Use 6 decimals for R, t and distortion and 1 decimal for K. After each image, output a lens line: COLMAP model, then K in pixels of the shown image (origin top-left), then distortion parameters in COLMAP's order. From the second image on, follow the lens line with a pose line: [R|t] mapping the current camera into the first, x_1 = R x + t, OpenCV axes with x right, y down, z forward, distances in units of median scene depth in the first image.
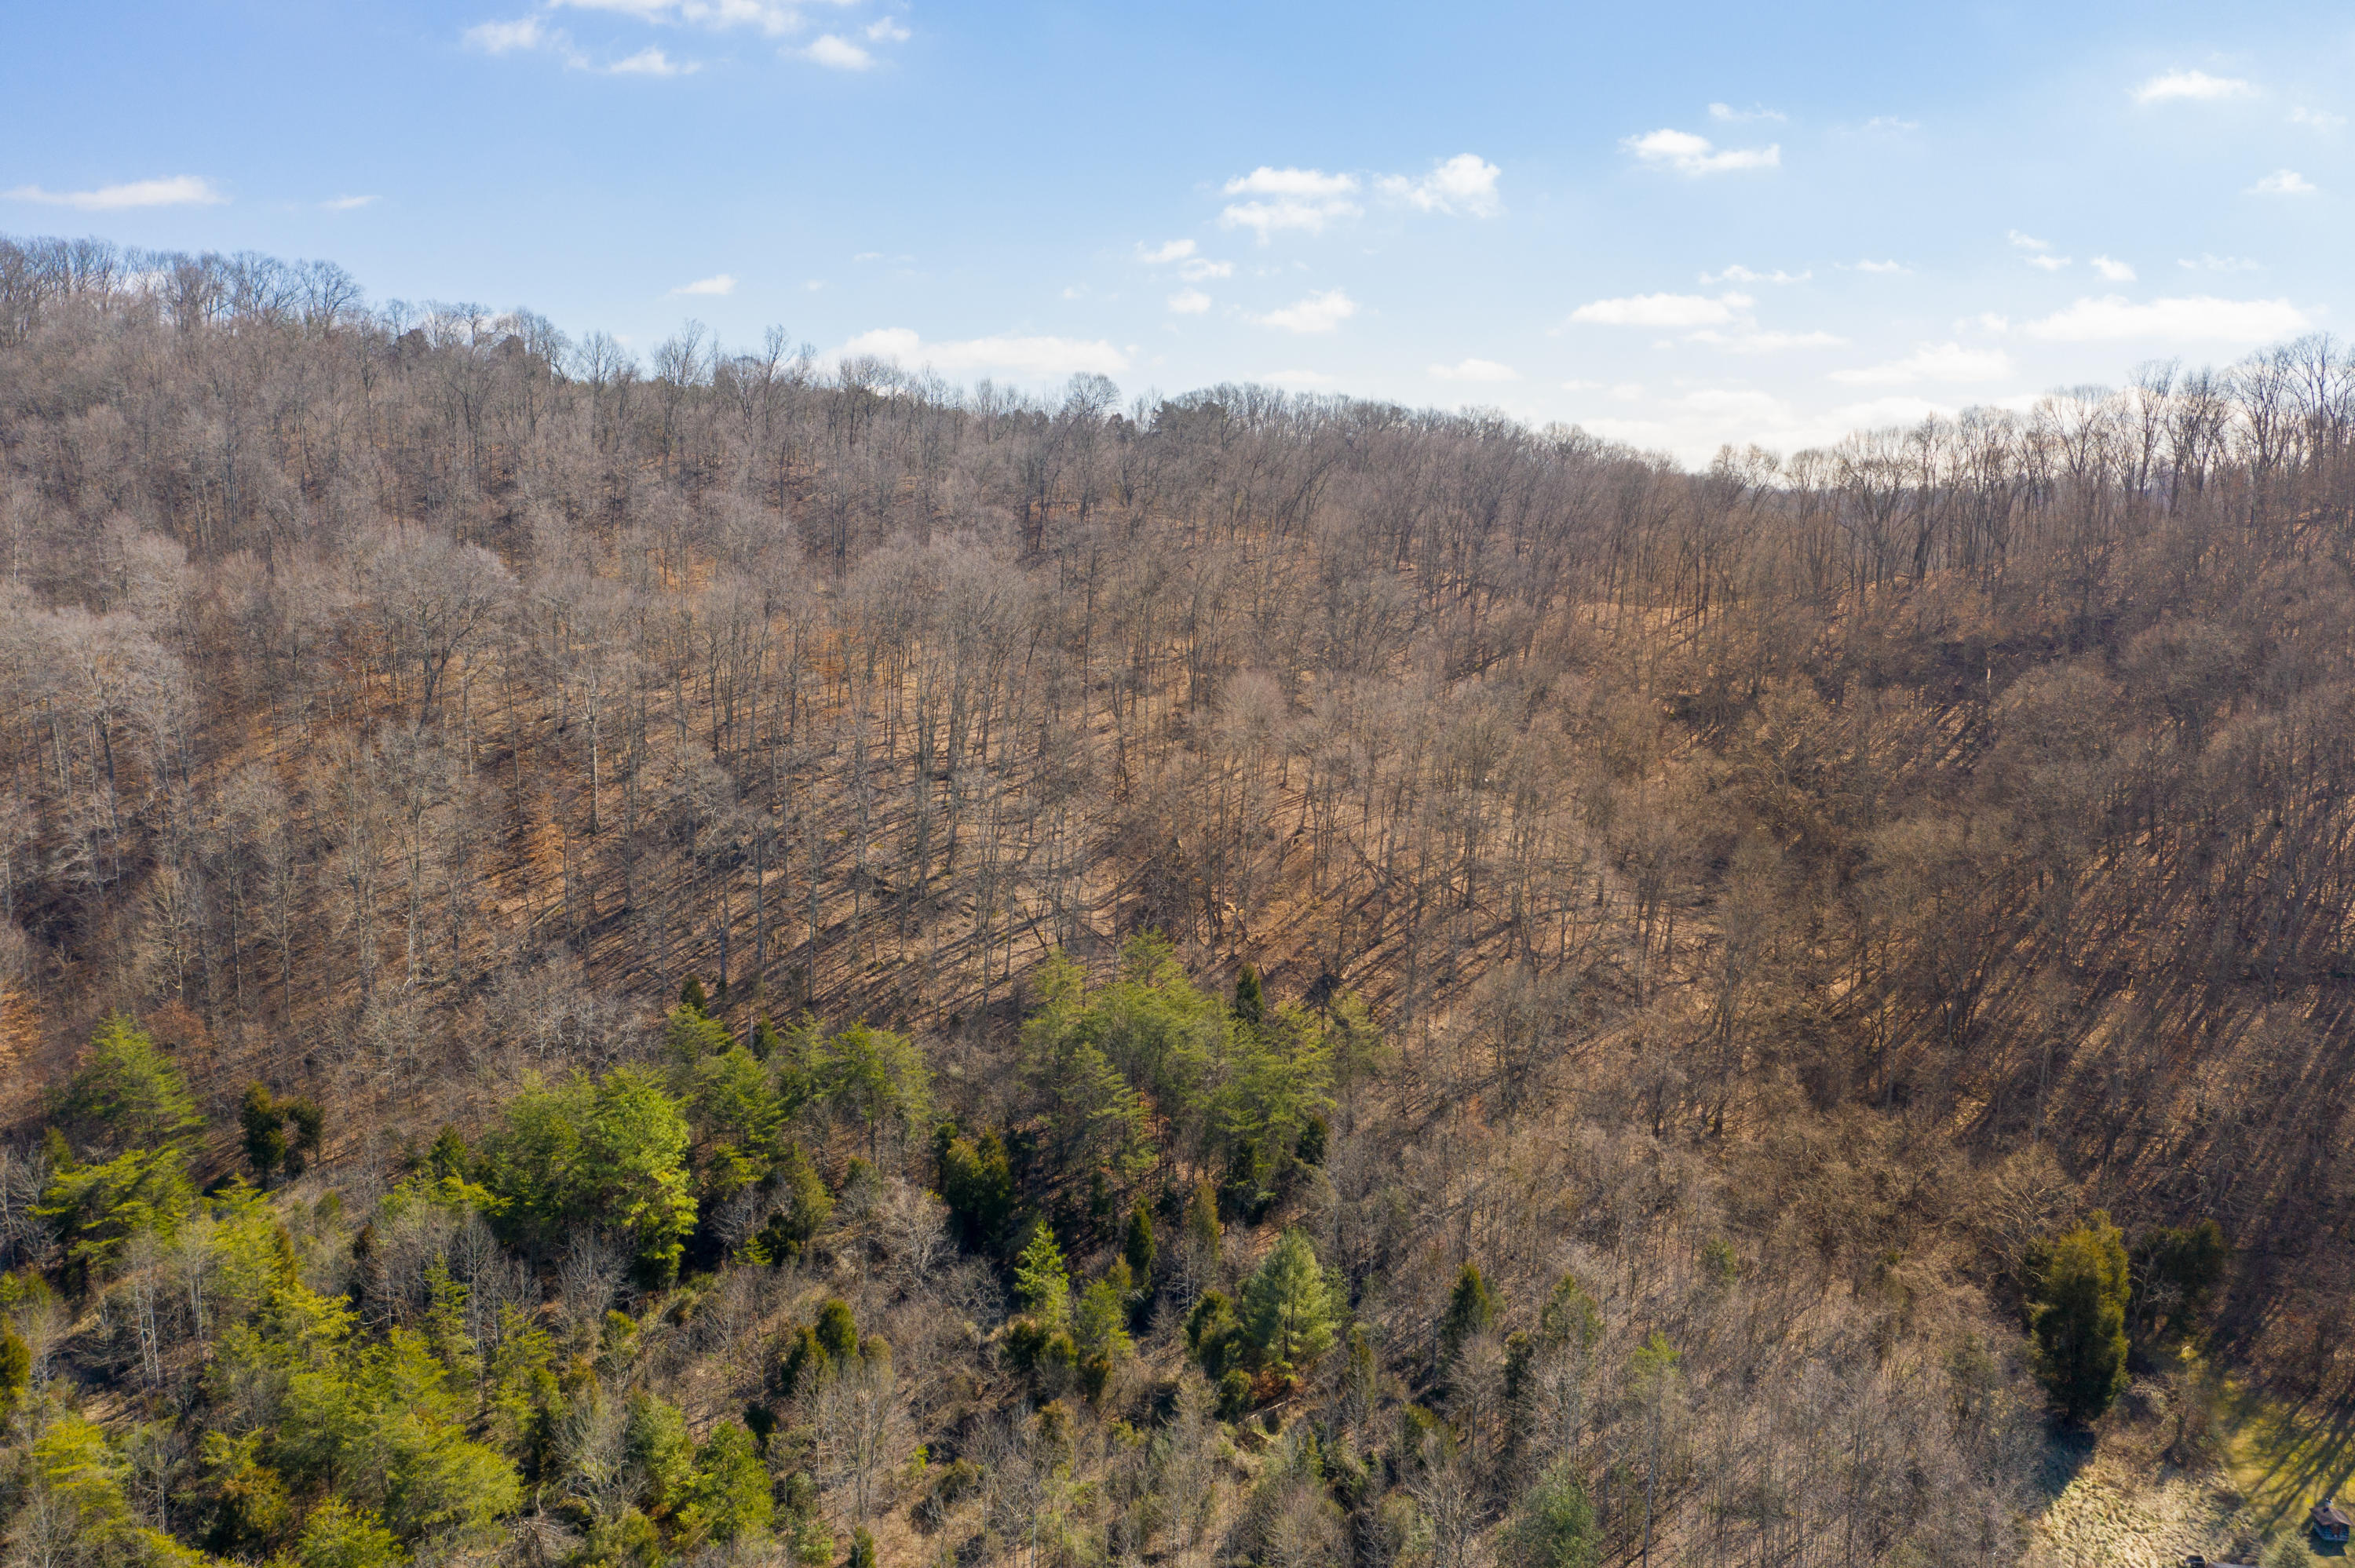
lens RADIAL K [[1867.8, 0, 1178.9], [0, 1867.8, 777.7], [0, 0, 1]] dist [-0.004319, 0.009326]
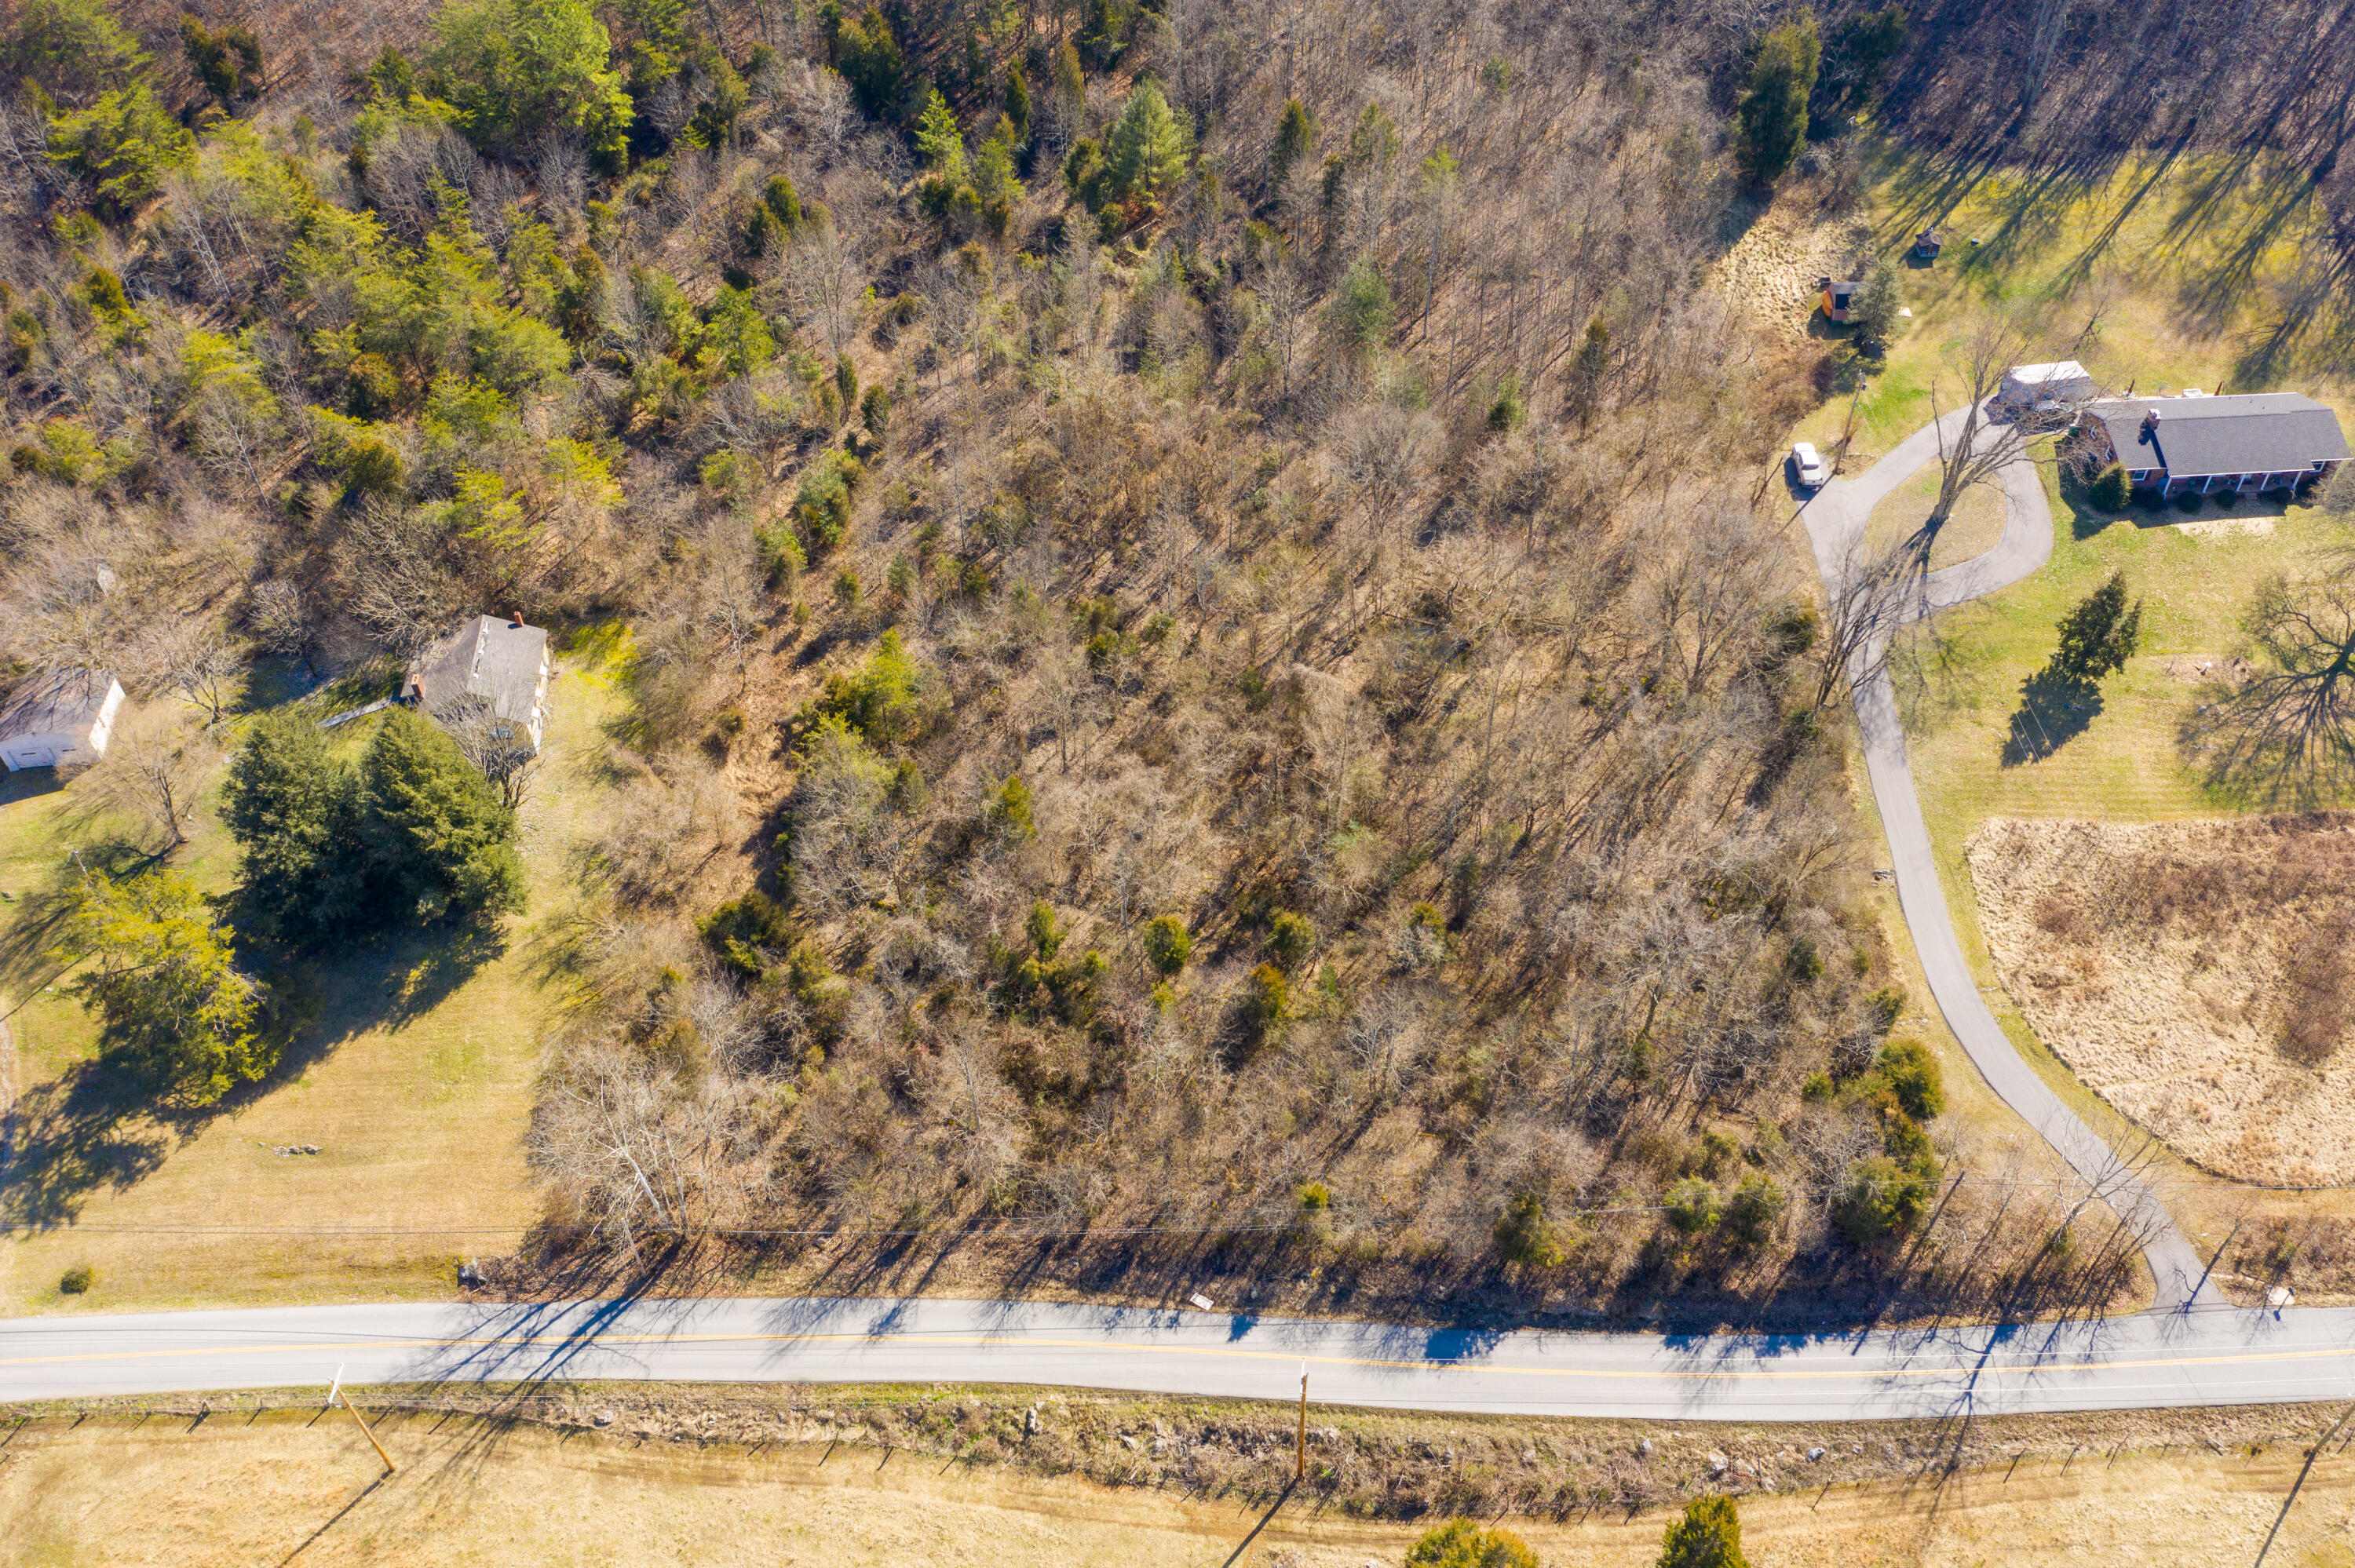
lens RADIAL K [[1867.8, 0, 1171.9], [0, 1867.8, 779.5], [0, 0, 1]] dist [-0.004319, 0.009326]
pose [[0.992307, -0.108289, 0.060001, -0.039086], [0.051245, 0.800466, 0.597183, -0.102669], [-0.112697, -0.589514, 0.799858, -0.201103]]
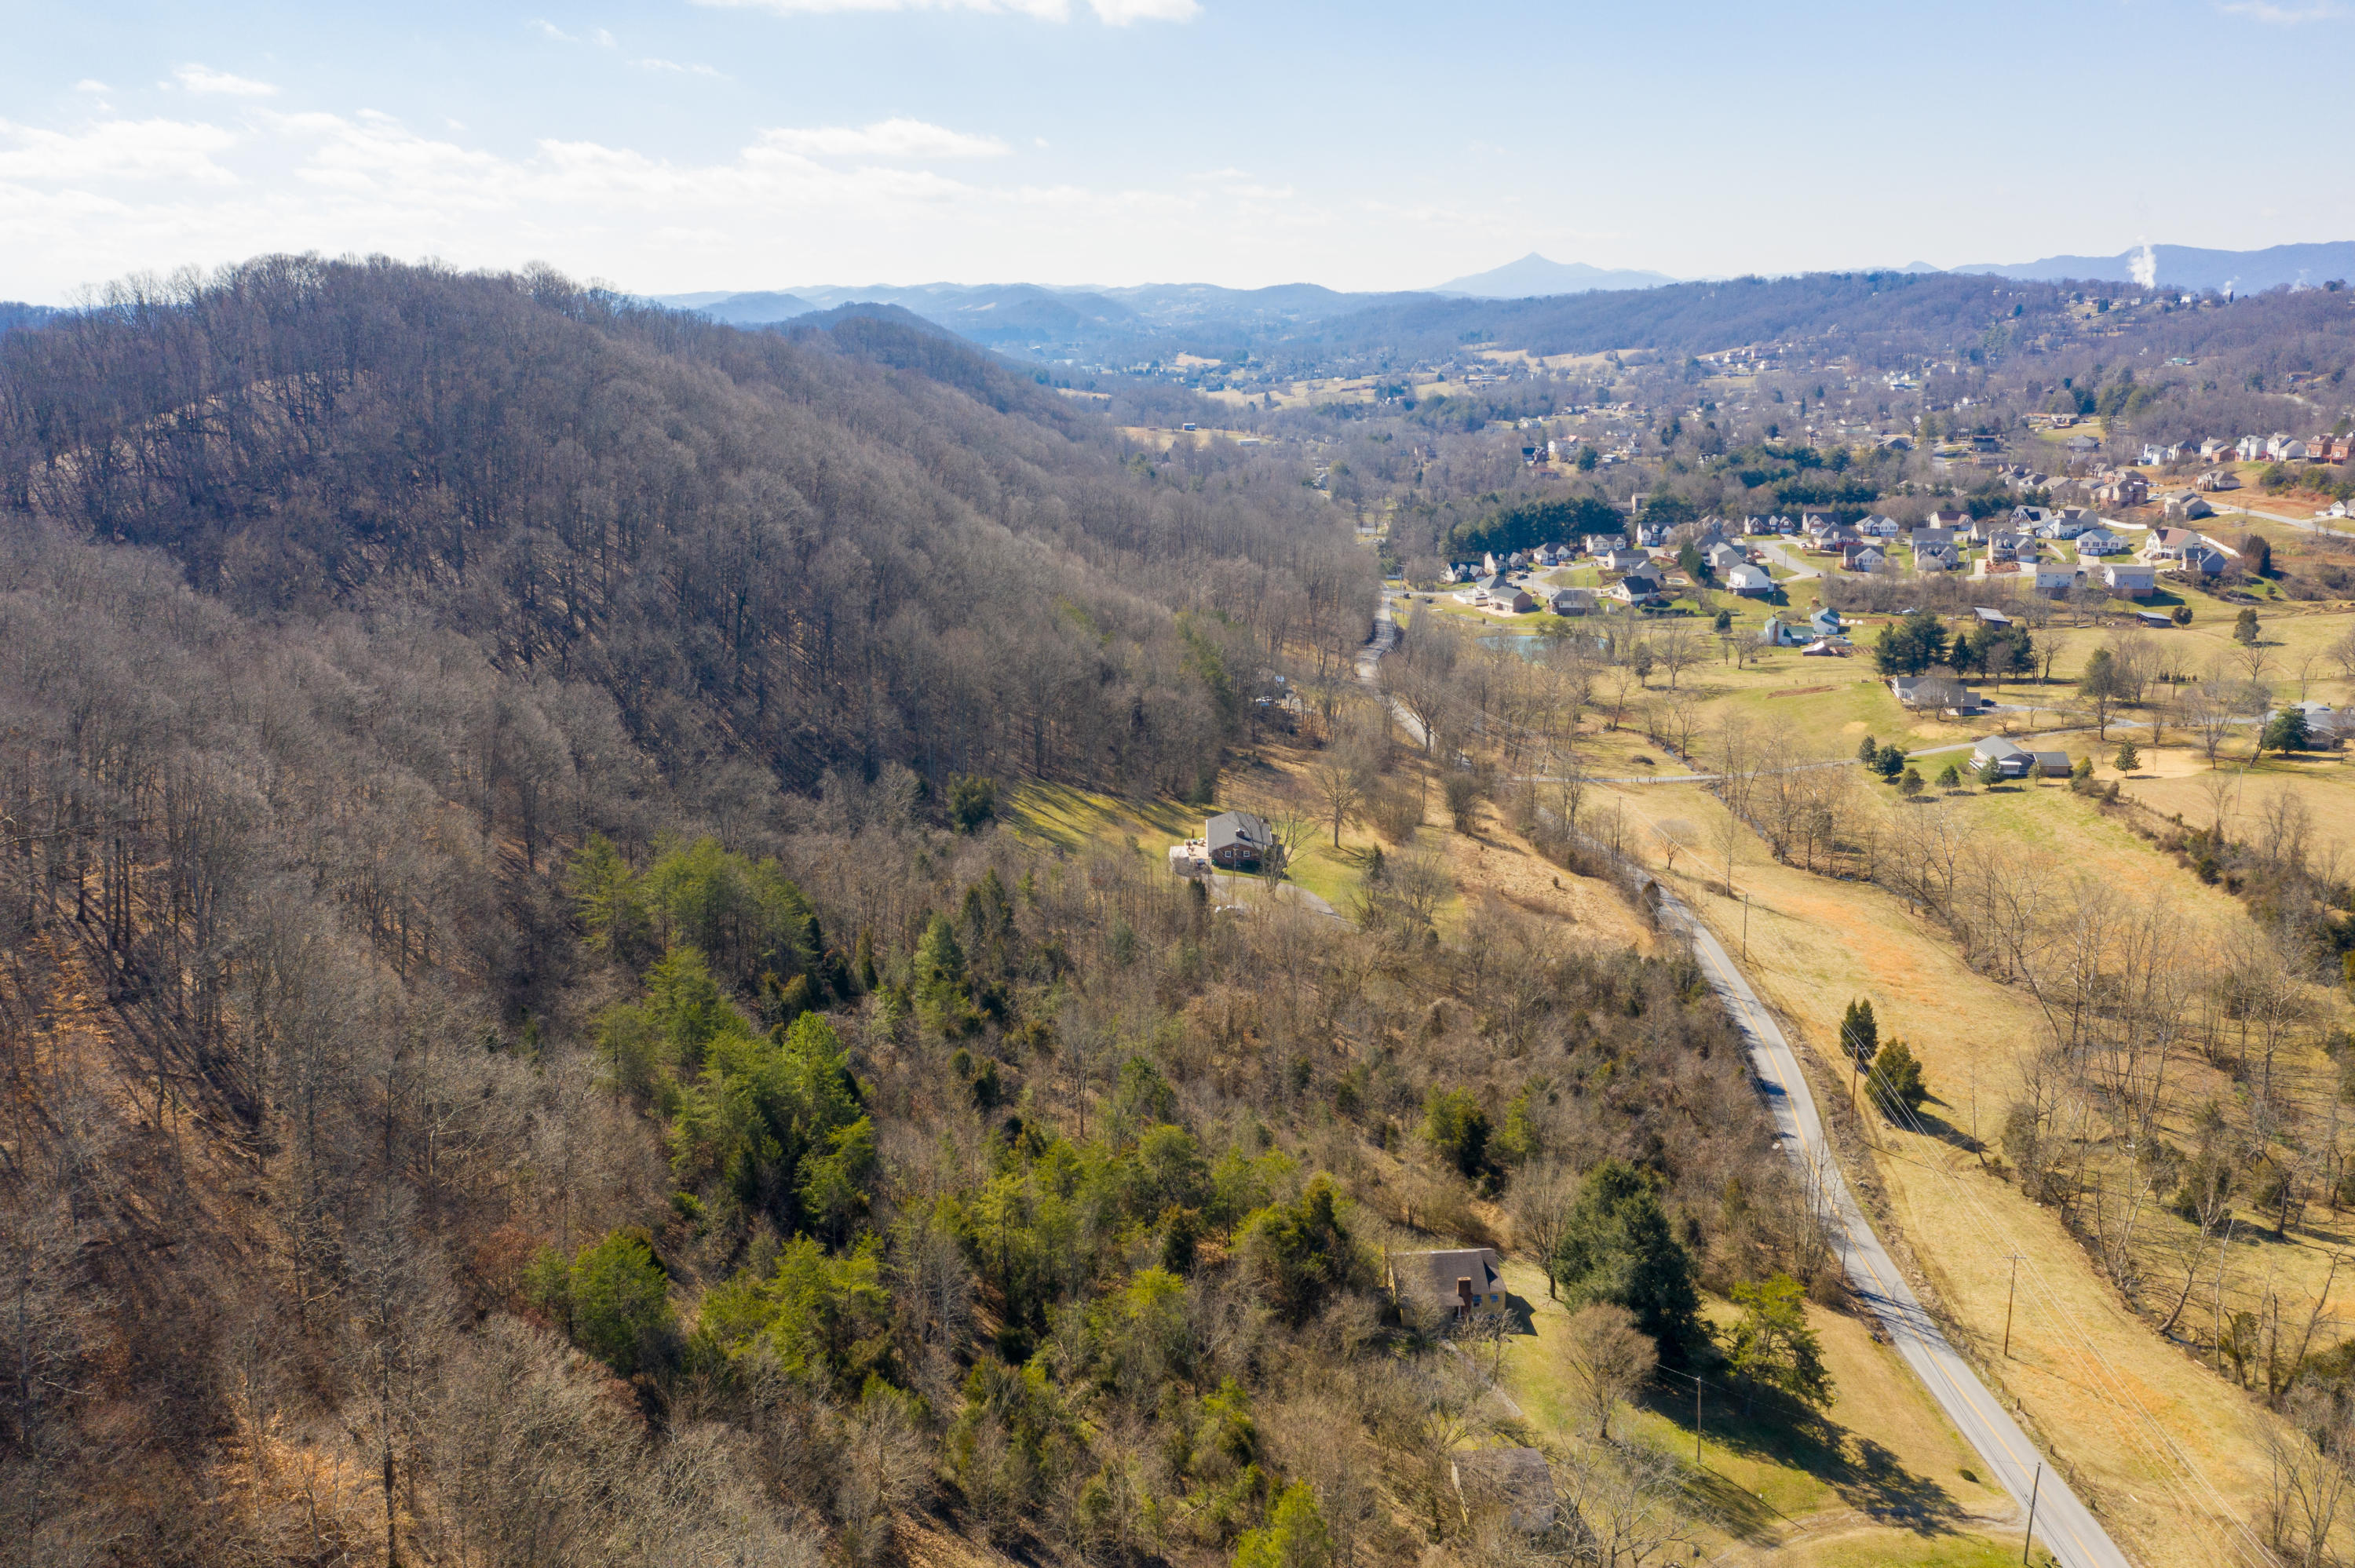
lens RADIAL K [[1867.8, 0, 1189.1], [0, 1867.8, 791.8], [0, 0, 1]] dist [-0.004319, 0.009326]
pose [[-0.066955, -0.271570, 0.960087, -1.334350], [0.157803, 0.947253, 0.278944, -0.245621], [-0.985198, 0.170181, -0.020568, 0.722226]]
